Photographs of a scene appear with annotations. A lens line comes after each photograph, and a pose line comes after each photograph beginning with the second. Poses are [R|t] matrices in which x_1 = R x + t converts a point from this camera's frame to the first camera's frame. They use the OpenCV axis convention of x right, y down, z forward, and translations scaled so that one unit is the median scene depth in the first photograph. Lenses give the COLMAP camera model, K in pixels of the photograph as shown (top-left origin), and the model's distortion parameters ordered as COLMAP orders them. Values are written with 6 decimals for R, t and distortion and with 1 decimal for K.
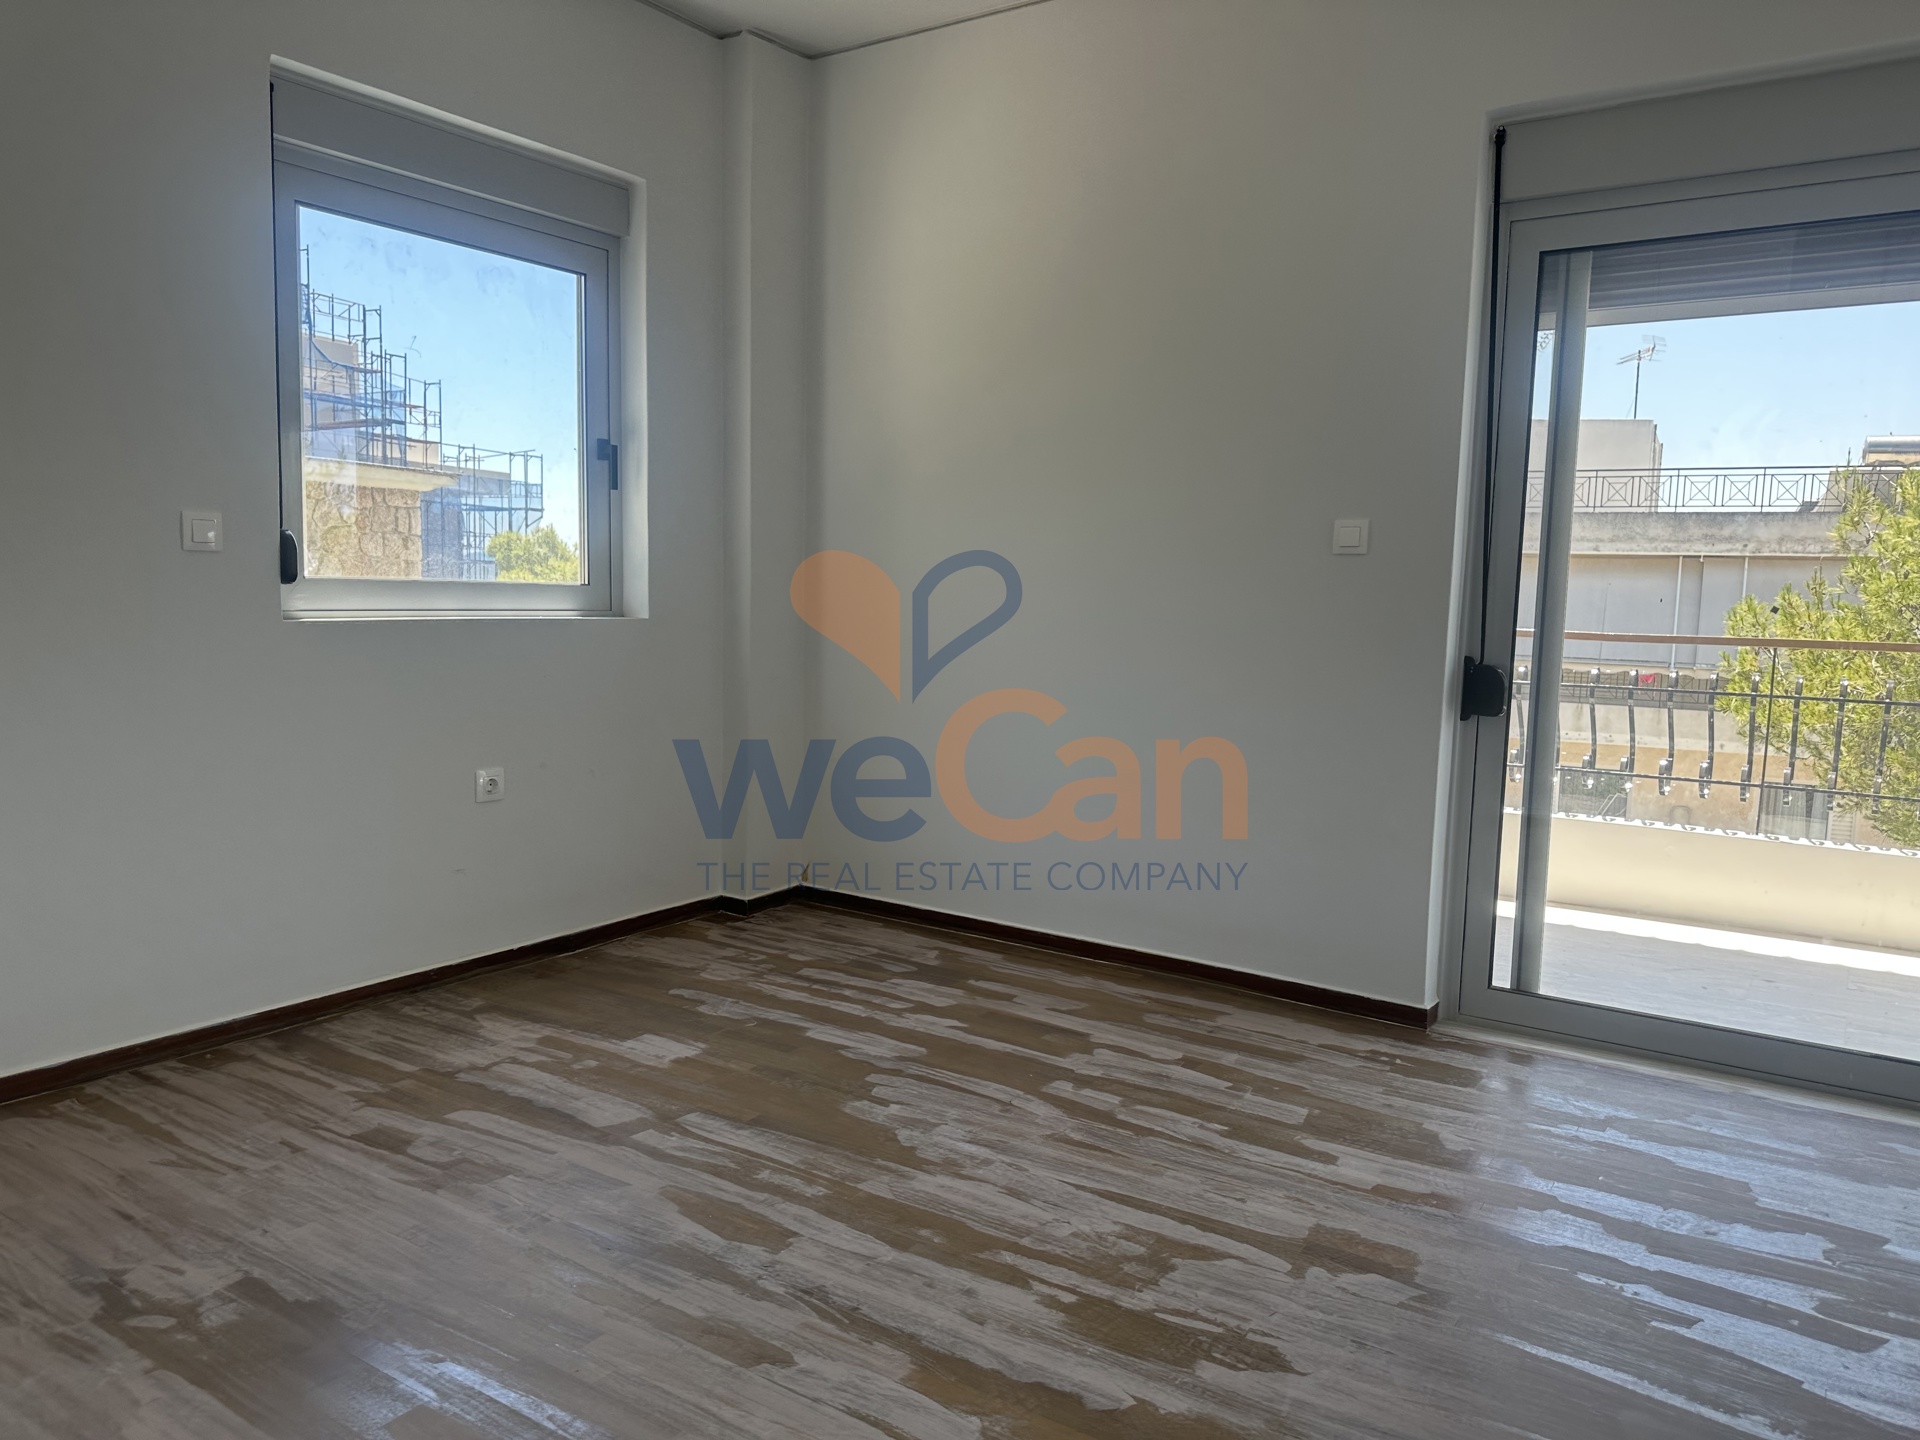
lens RADIAL K [[1345.3, 0, 968.0], [0, 1345.3, 729.6], [0, 0, 1]] dist [0.047394, -0.051003]
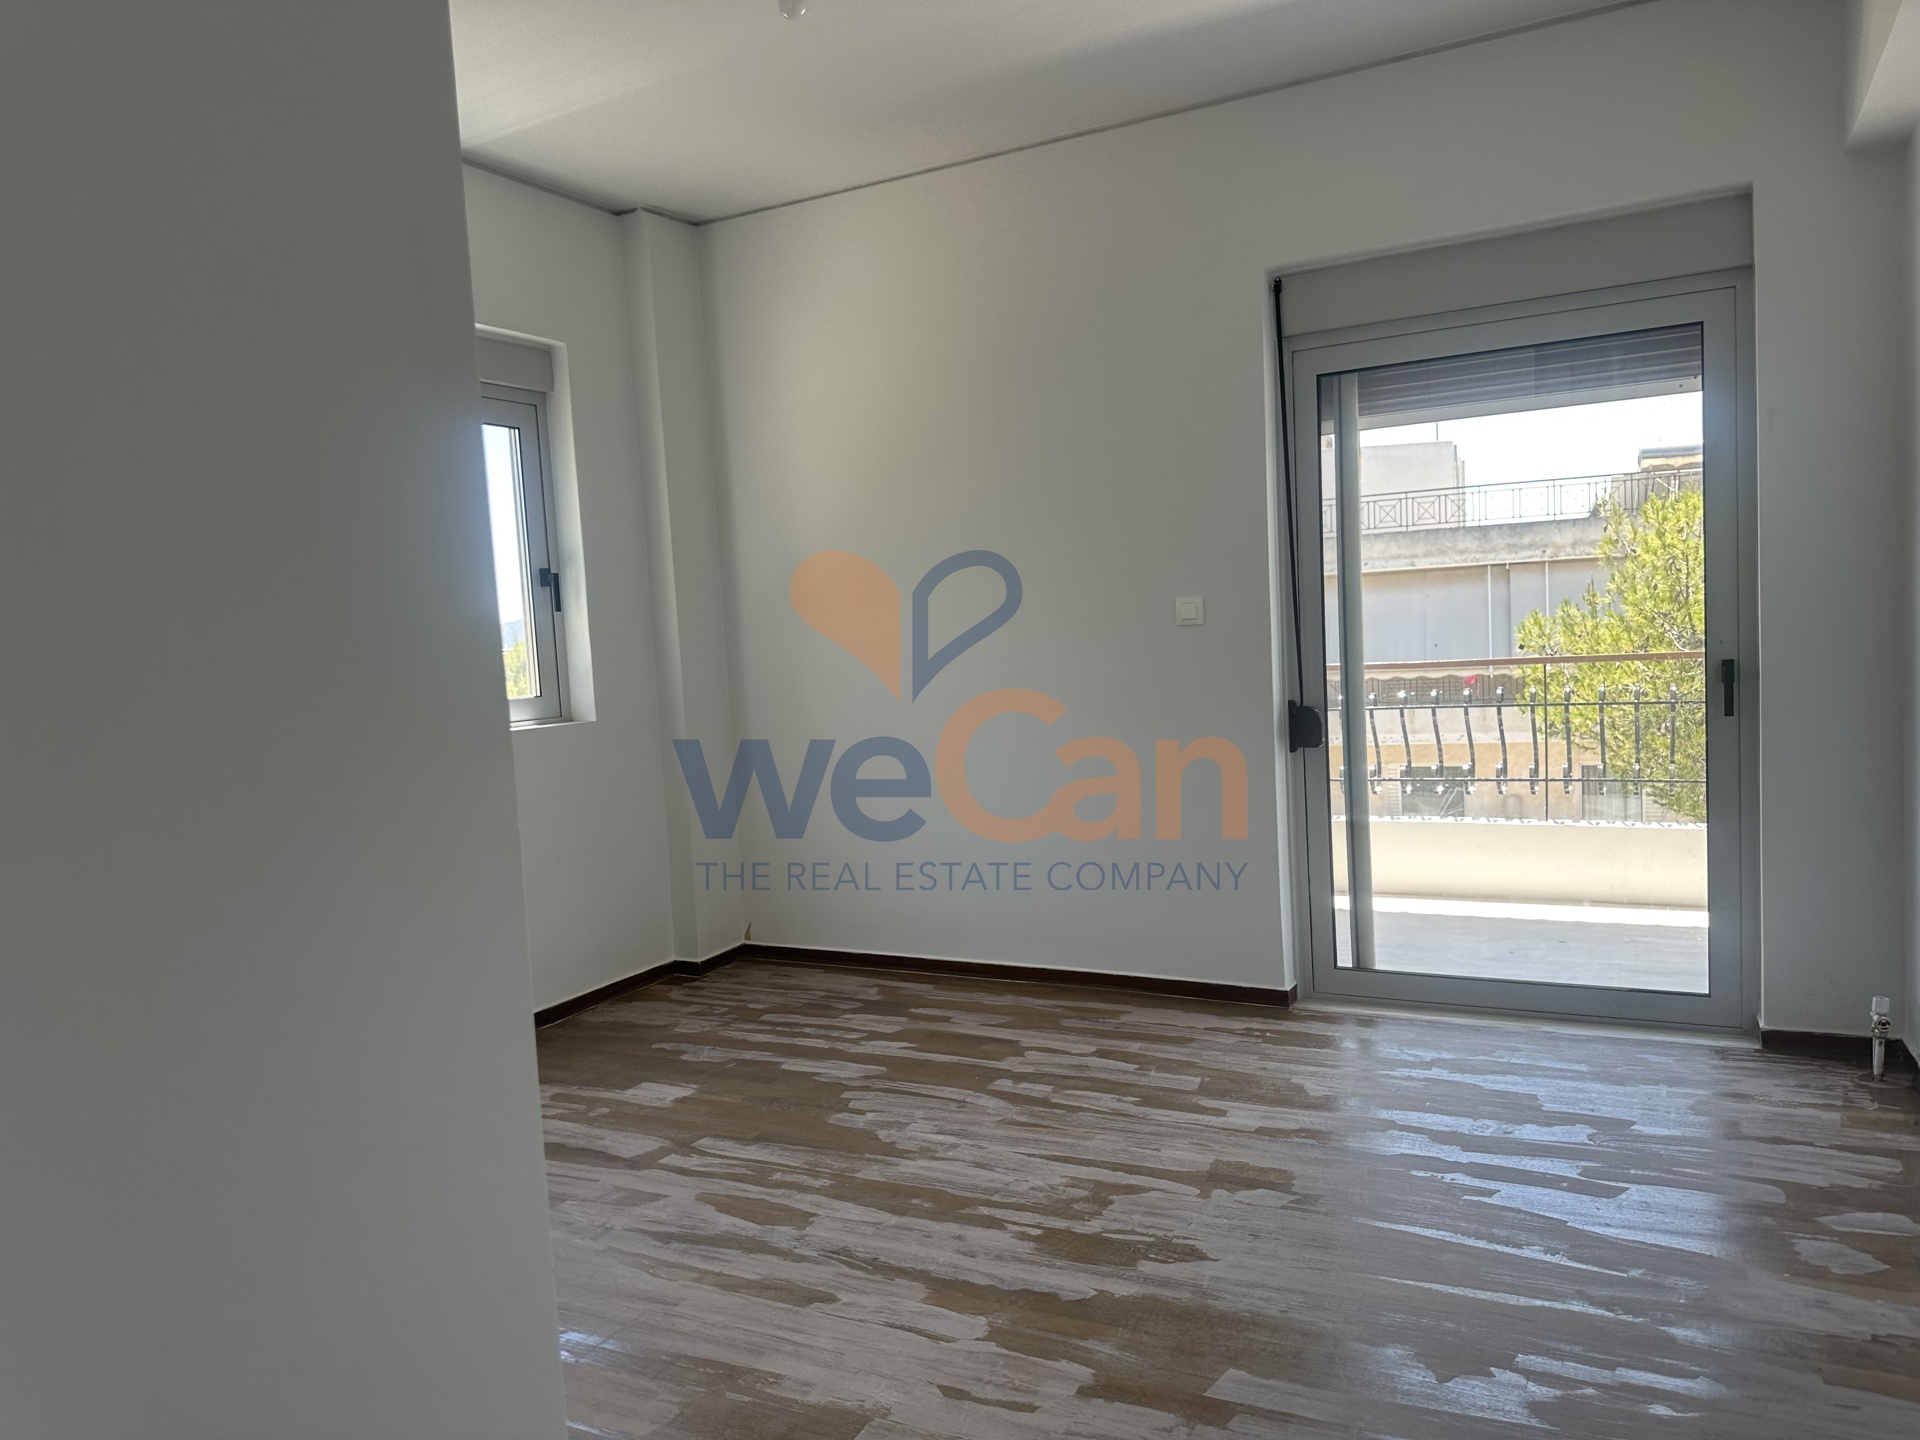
lens RADIAL K [[1328.8, 0, 974.7], [0, 1328.8, 719.7], [0, 0, 1]] dist [0.101197, -0.166364]
pose [[0.990833, -0.083676, 0.106059, -0.053468], [0.088047, 0.995421, -0.037214, -0.018589], [-0.102460, 0.046211, 0.993663, -0.201127]]
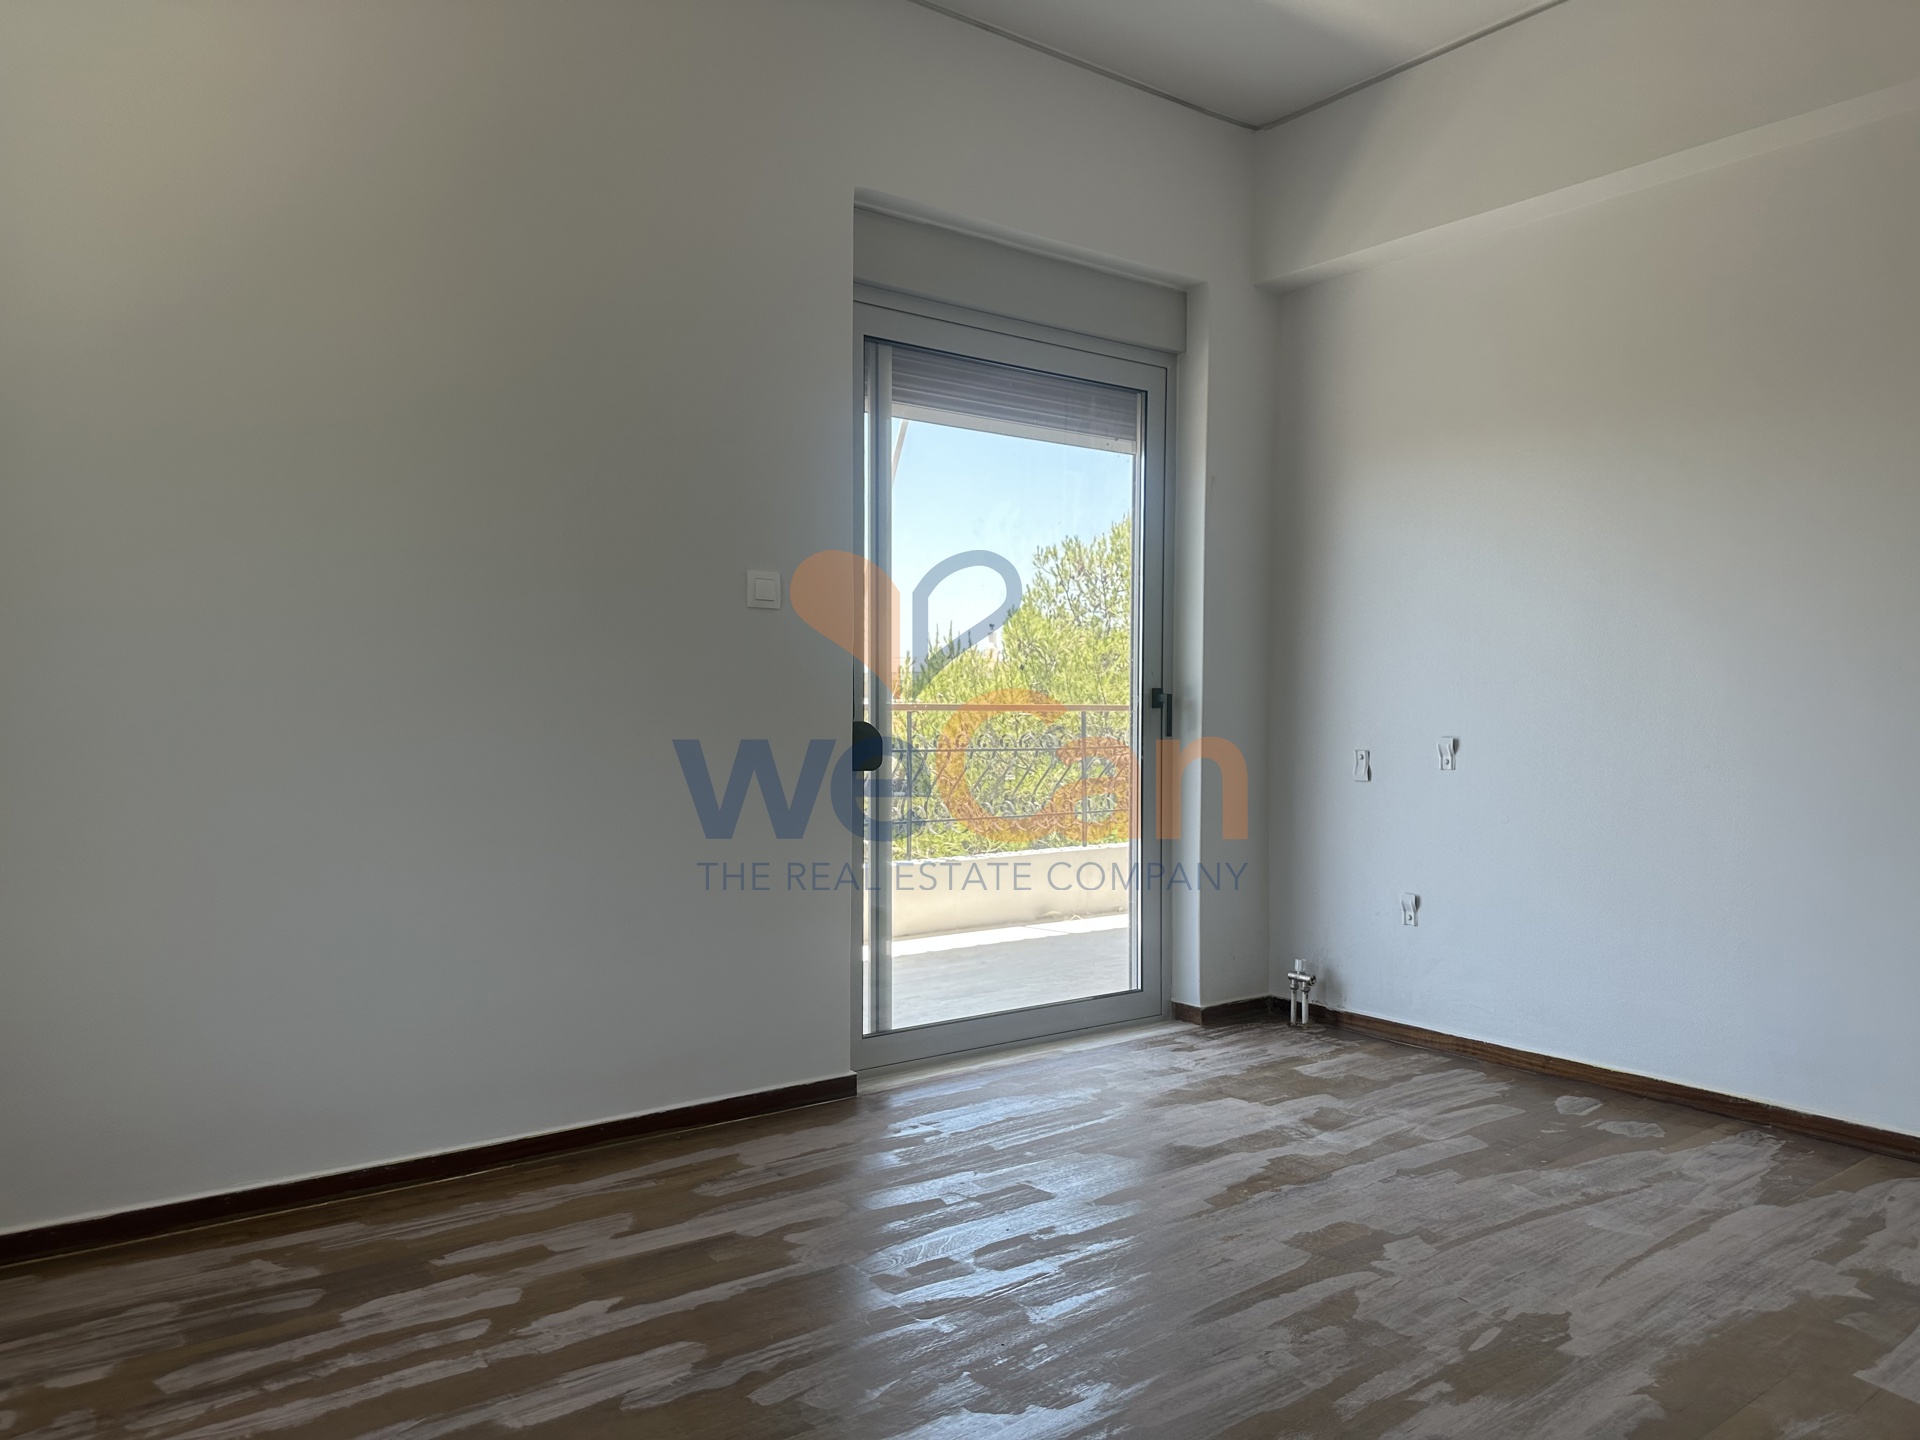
lens RADIAL K [[1350.5, 0, 959.9], [0, 1350.5, 653.2], [0, 0, 1]] dist [0.029036, -0.034529]
pose [[0.331388, 0.008805, 0.943454, -0.611978], [0.105593, 0.993328, -0.046360, -0.046484], [-0.937567, 0.114986, 0.328247, 0.633902]]
